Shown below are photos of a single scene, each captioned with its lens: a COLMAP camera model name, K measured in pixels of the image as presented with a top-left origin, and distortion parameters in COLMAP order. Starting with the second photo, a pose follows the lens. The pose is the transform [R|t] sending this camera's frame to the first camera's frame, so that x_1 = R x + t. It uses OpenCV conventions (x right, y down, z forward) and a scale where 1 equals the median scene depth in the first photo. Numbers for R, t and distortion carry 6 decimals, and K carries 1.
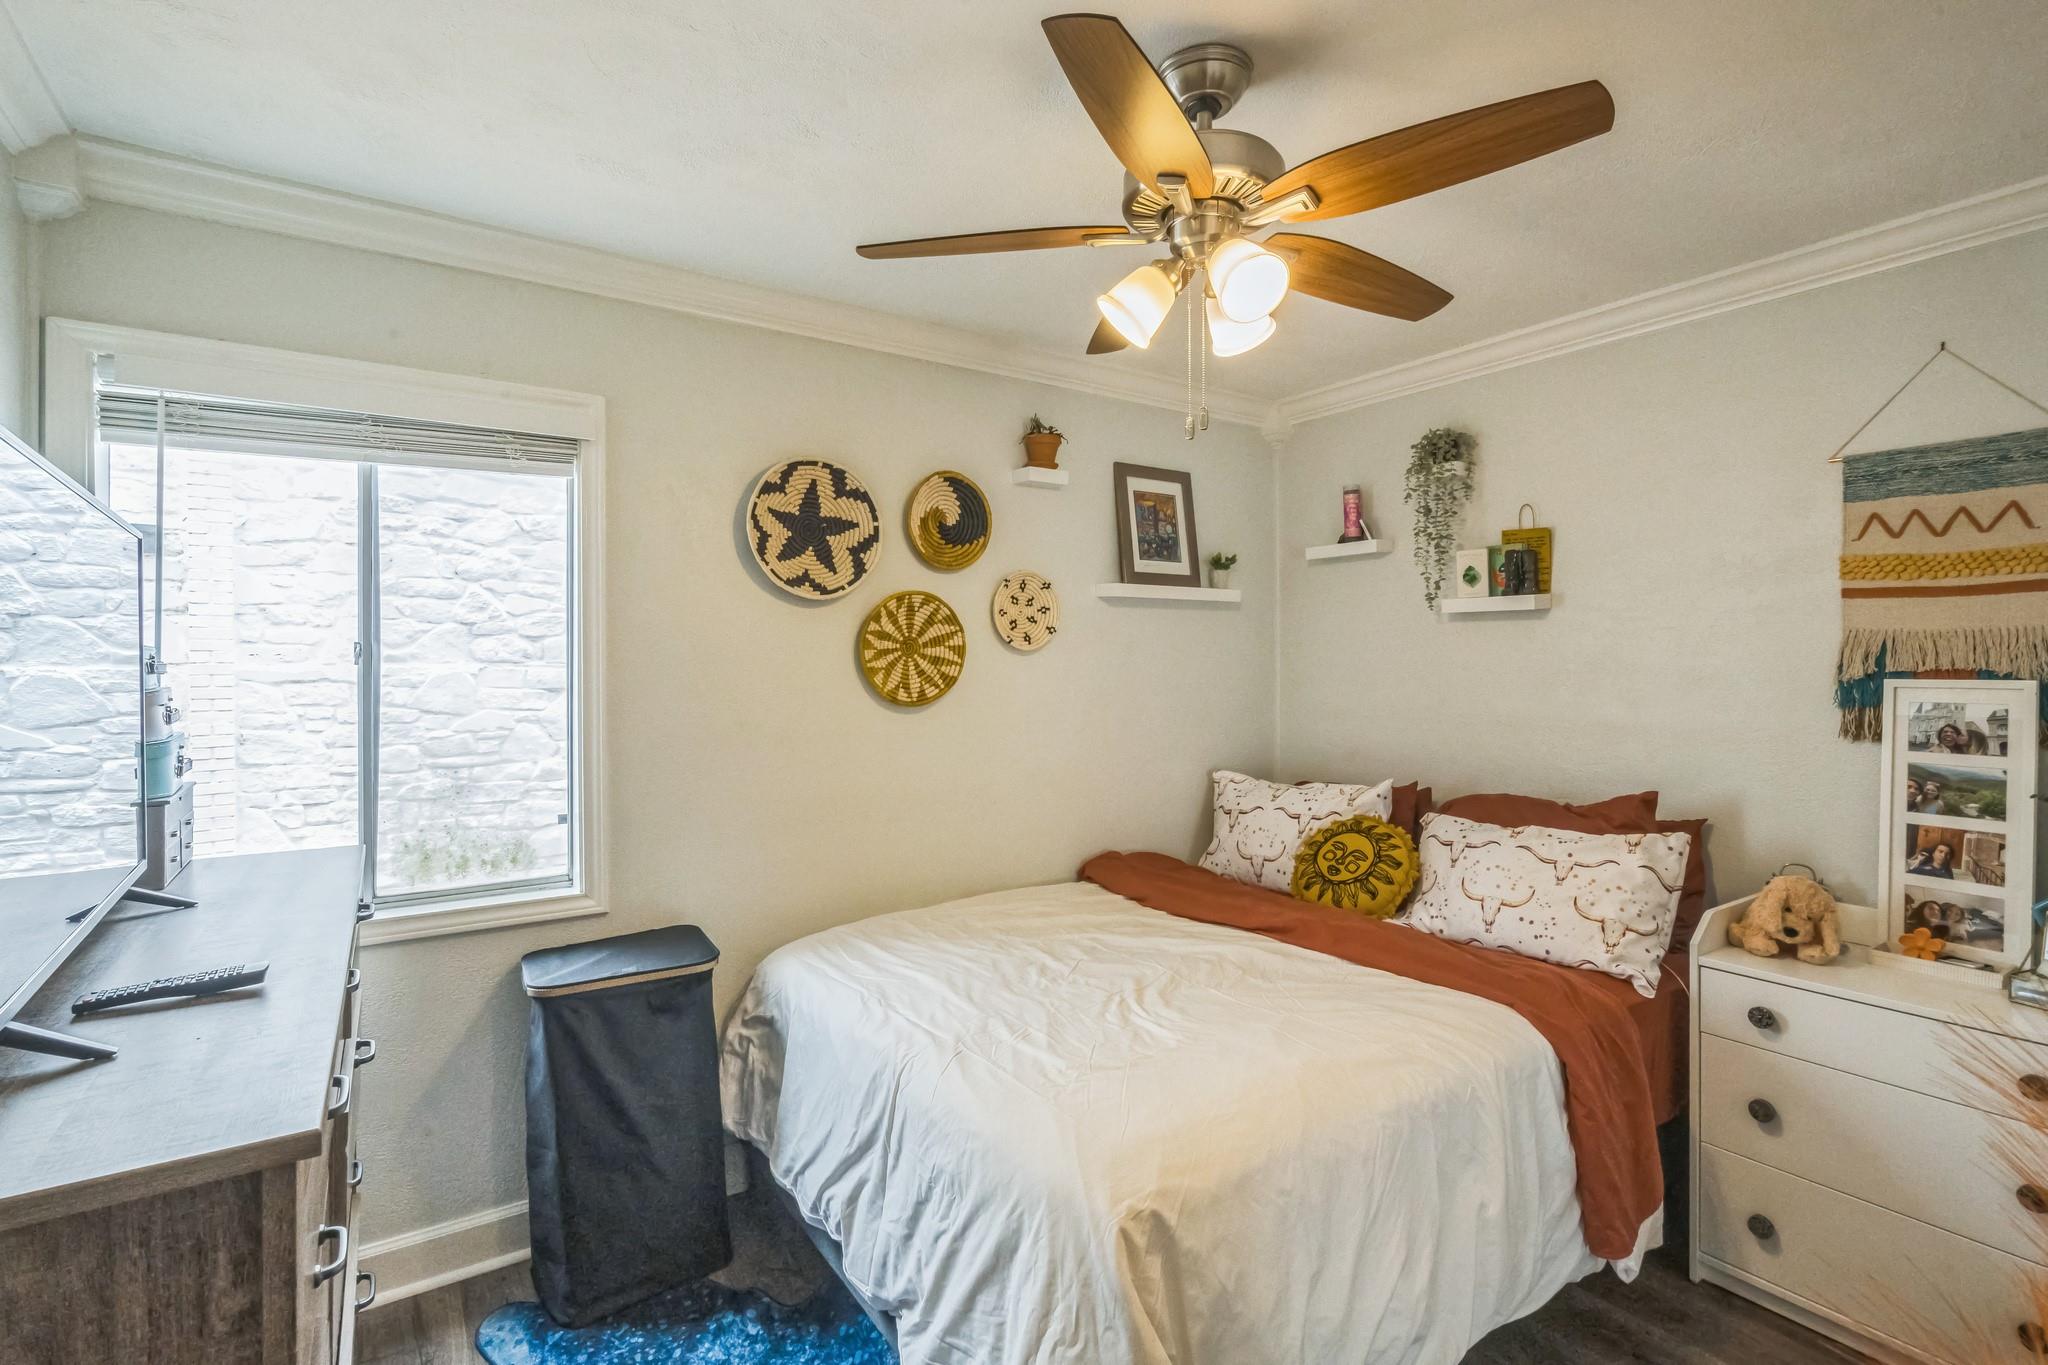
lens RADIAL K [[925.1, 0, 1004.8], [0, 925.1, 679.0], [0, 0, 1]] dist [-0.003610, 0.000954]
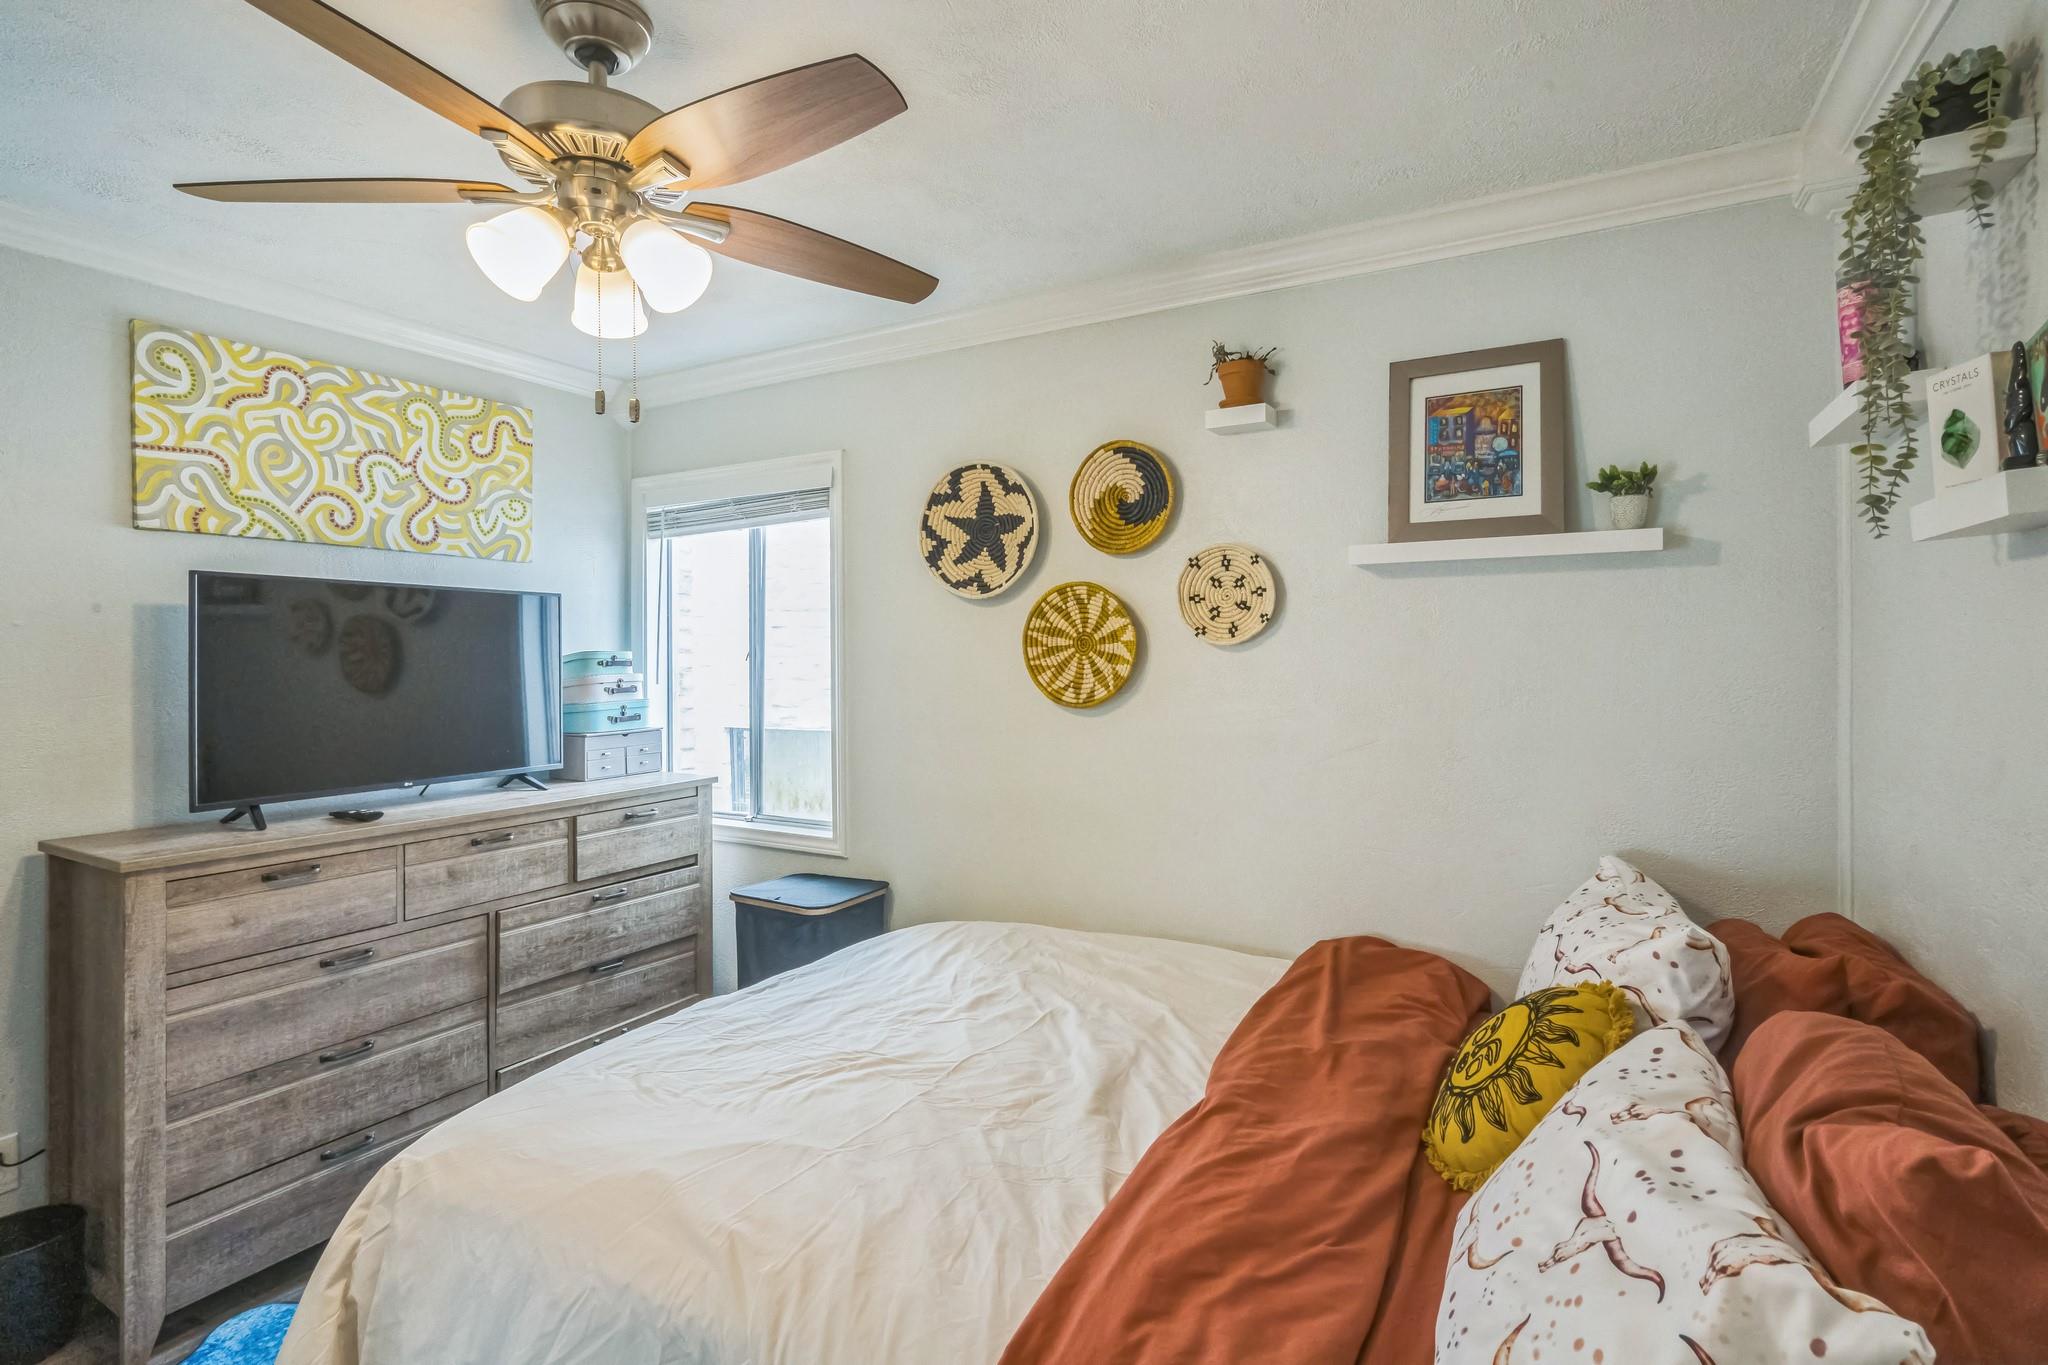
lens RADIAL K [[925.1, 0, 1018.1], [0, 925.1, 662.3], [0, 0, 1]] dist [-0.003610, 0.000954]
pose [[0.477747, 0.008154, -0.878460, 0.668085], [-0.014934, 0.999888, 0.001159, -0.016045], [0.878371, 0.012565, 0.477815, 0.508700]]
